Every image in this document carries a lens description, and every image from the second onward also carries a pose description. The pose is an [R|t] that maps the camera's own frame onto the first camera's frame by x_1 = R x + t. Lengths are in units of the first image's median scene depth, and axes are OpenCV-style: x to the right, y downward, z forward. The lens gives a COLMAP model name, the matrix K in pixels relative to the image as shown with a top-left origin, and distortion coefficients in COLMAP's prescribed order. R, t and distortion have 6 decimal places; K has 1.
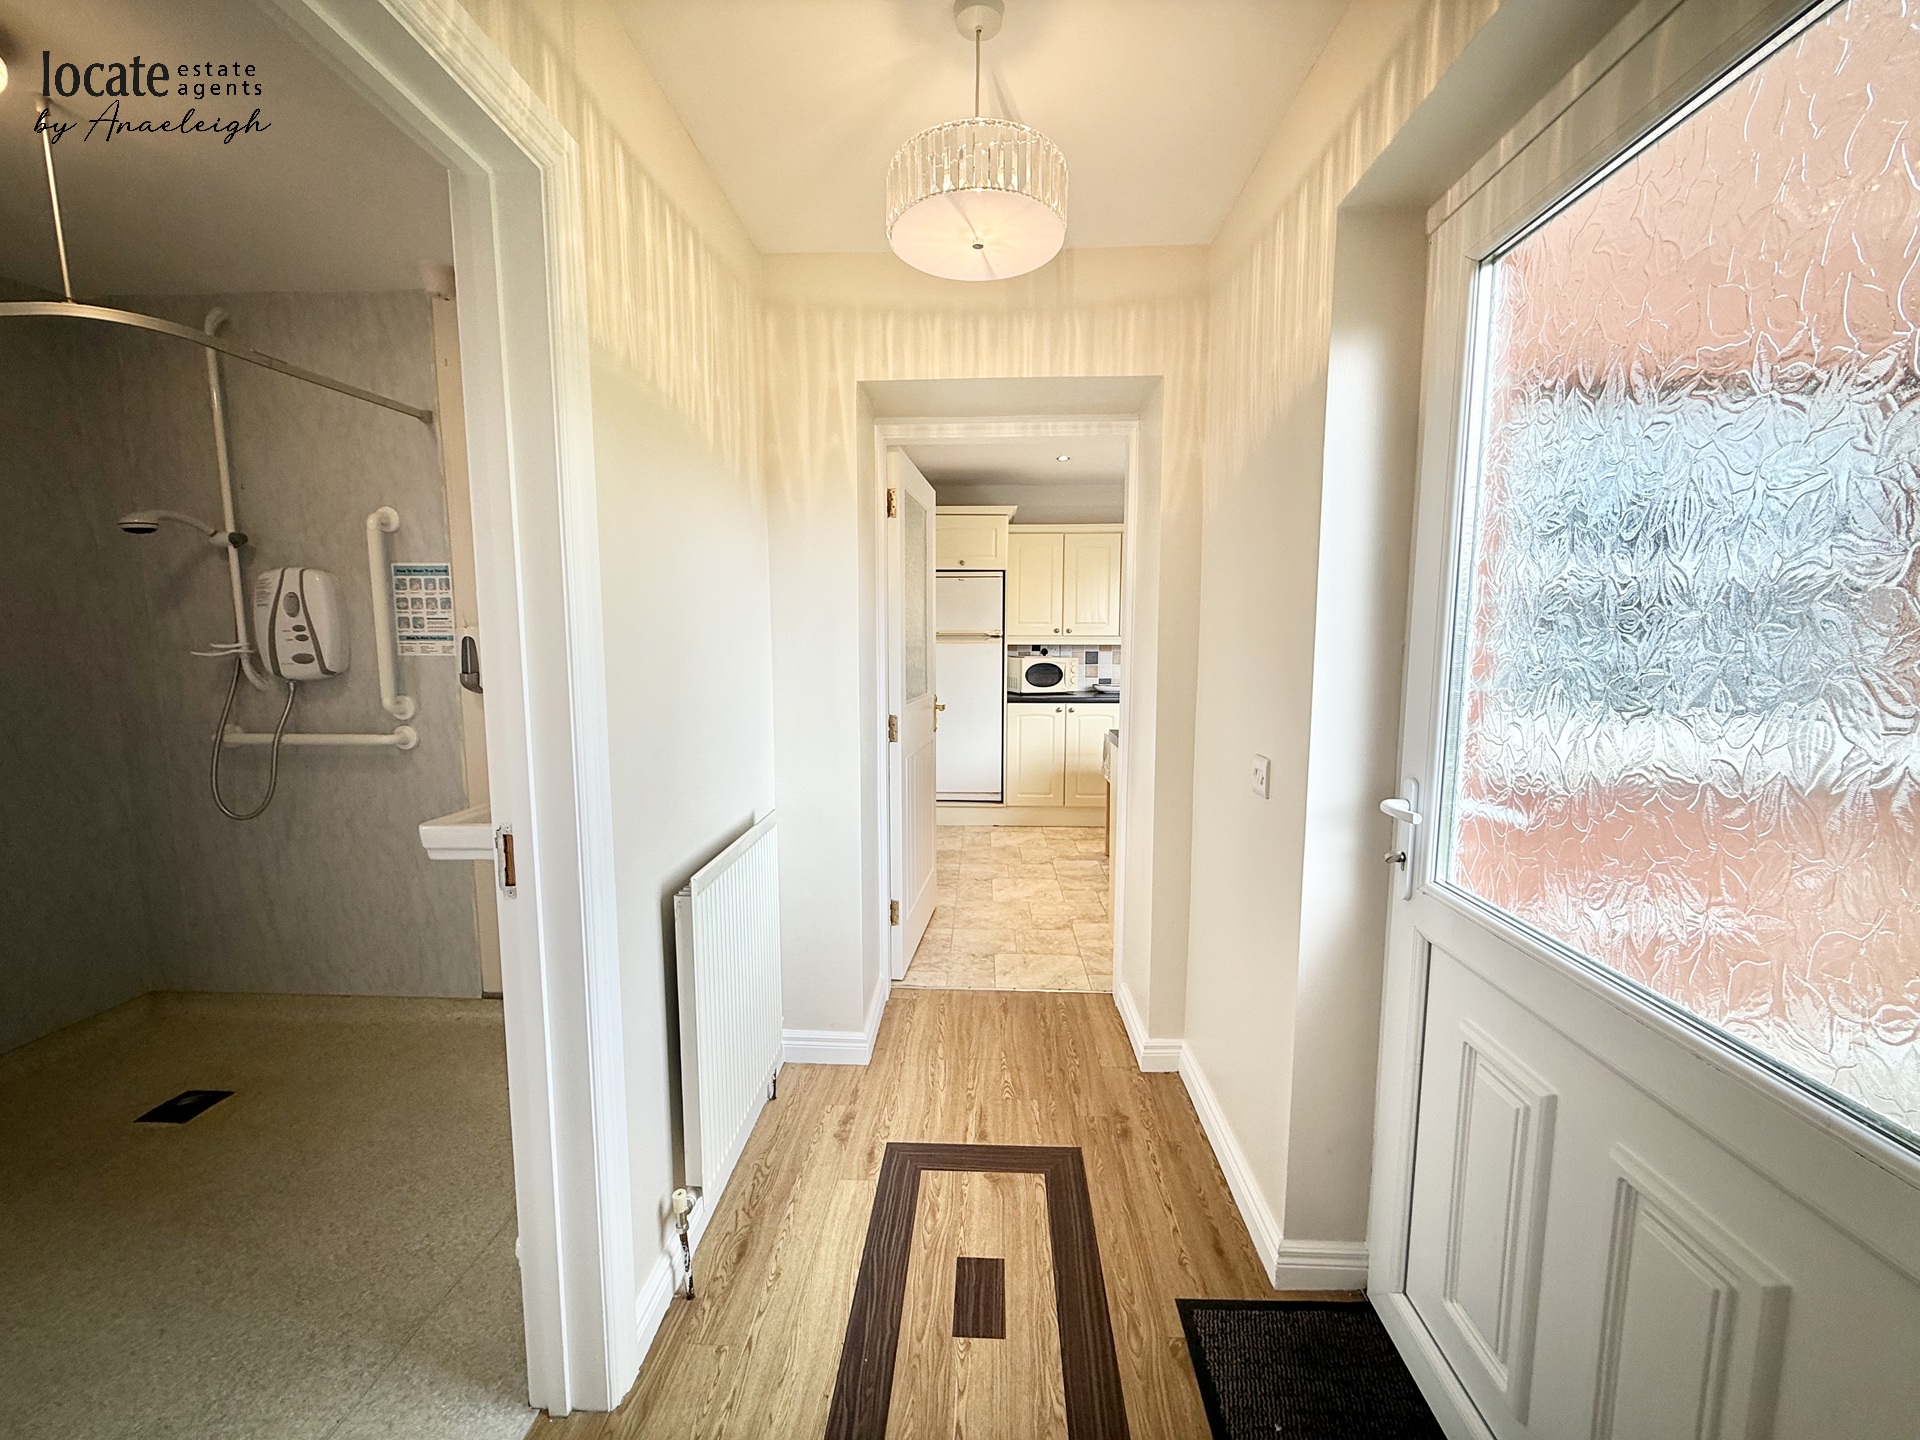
lens RADIAL K [[761.1, 0, 952.6], [0, 761.1, 721.7], [0, 0, 1]] dist [-0.000408, -0.000278]
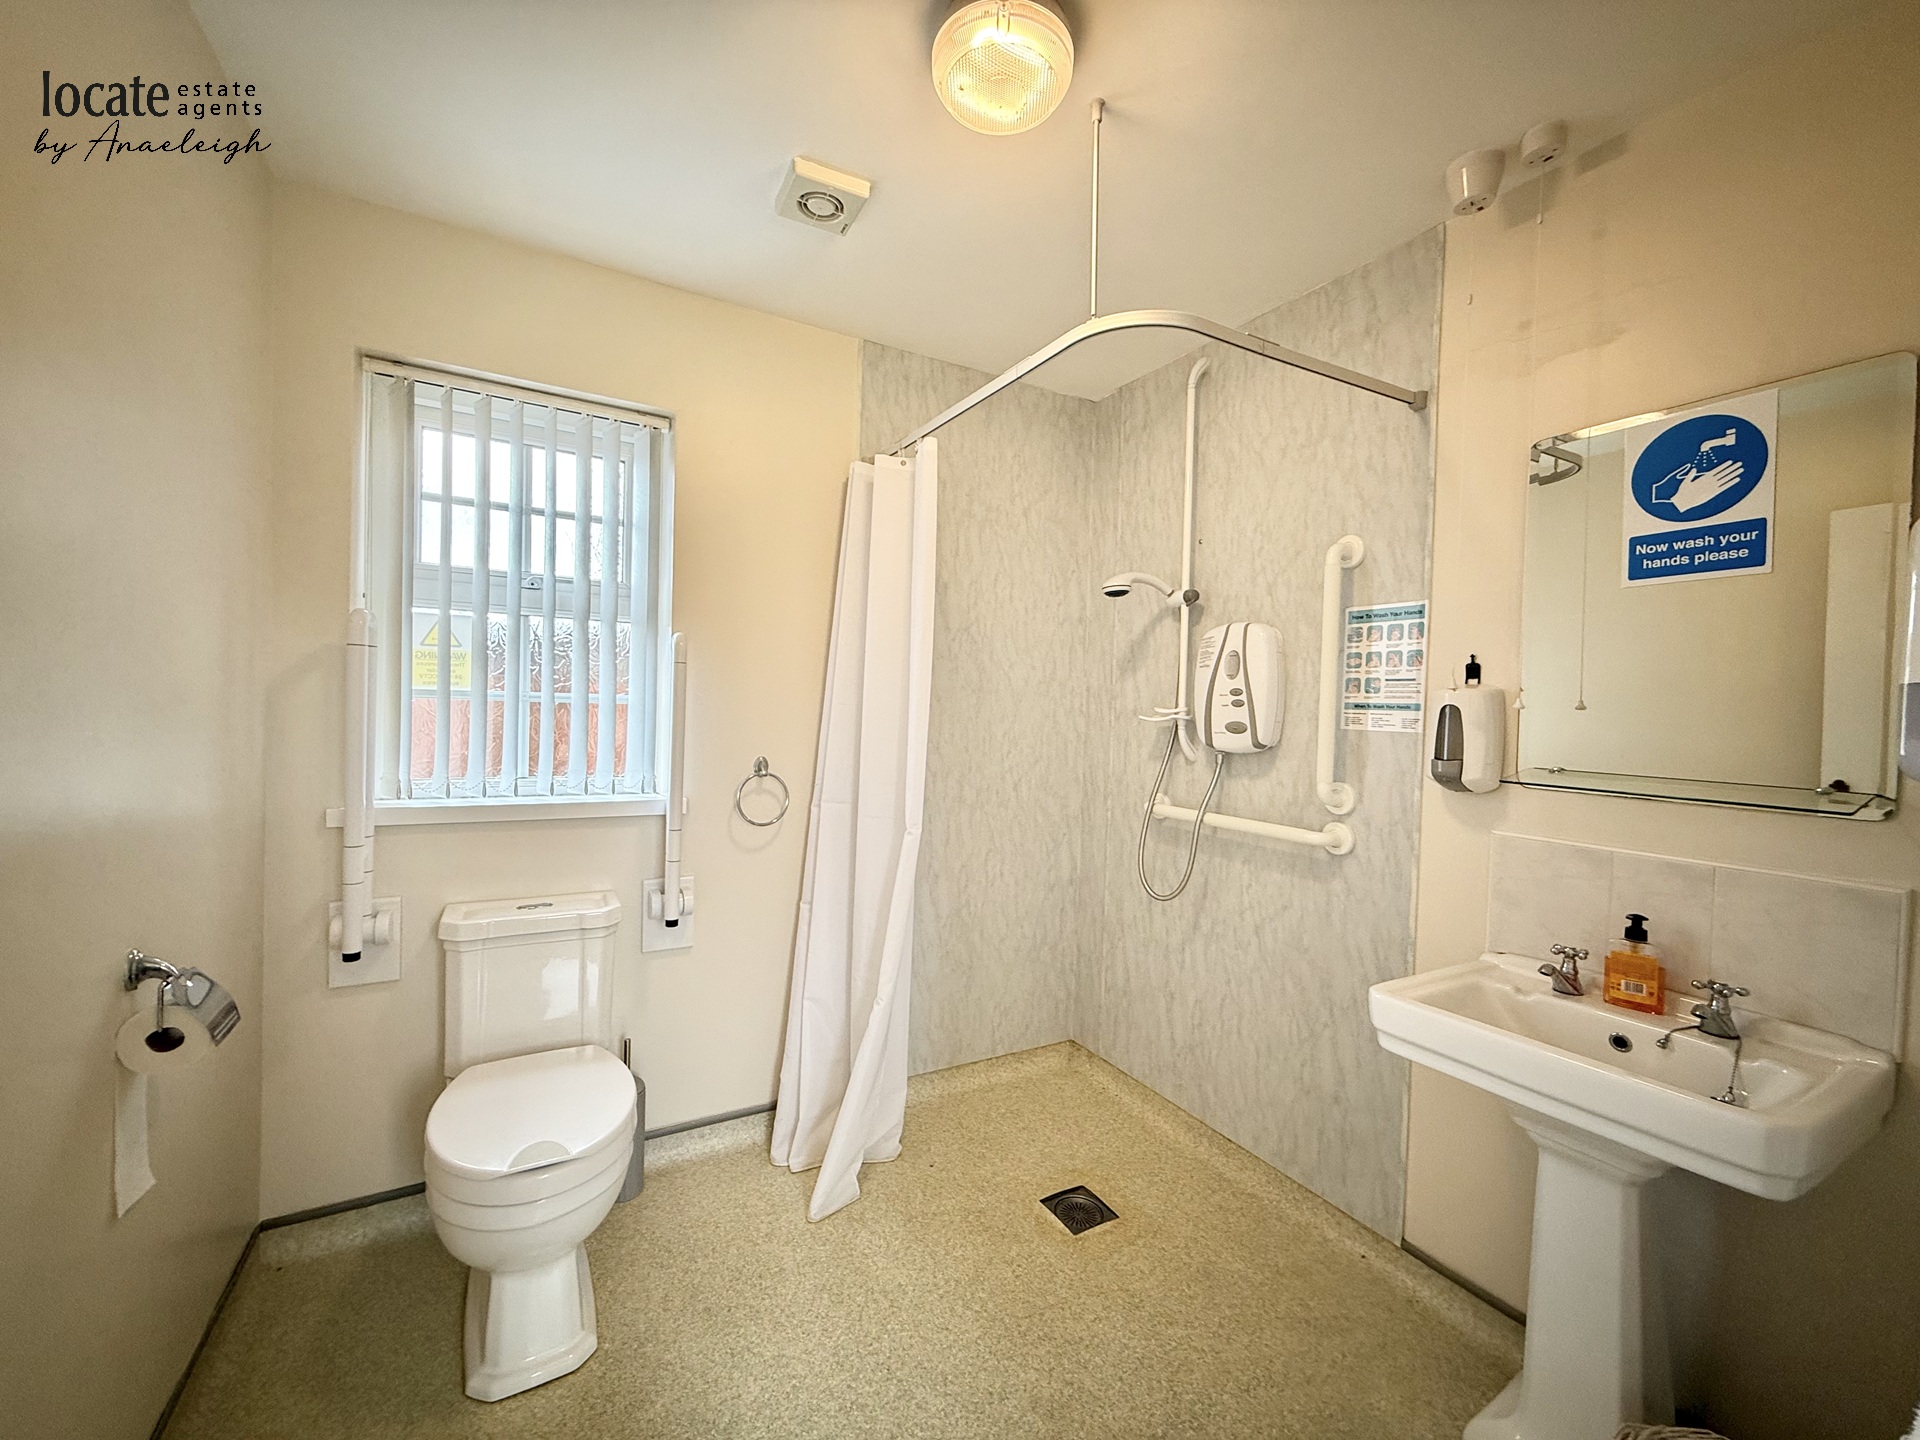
lens RADIAL K [[761.1, 0, 952.6], [0, 761.1, 721.7], [0, 0, 1]] dist [-0.000408, -0.000278]
pose [[0.531448, 0.033595, -0.846424, -0.300357], [-0.124679, 0.991433, -0.038932, -0.016889], [0.837865, 0.126222, 0.531084, 0.280810]]
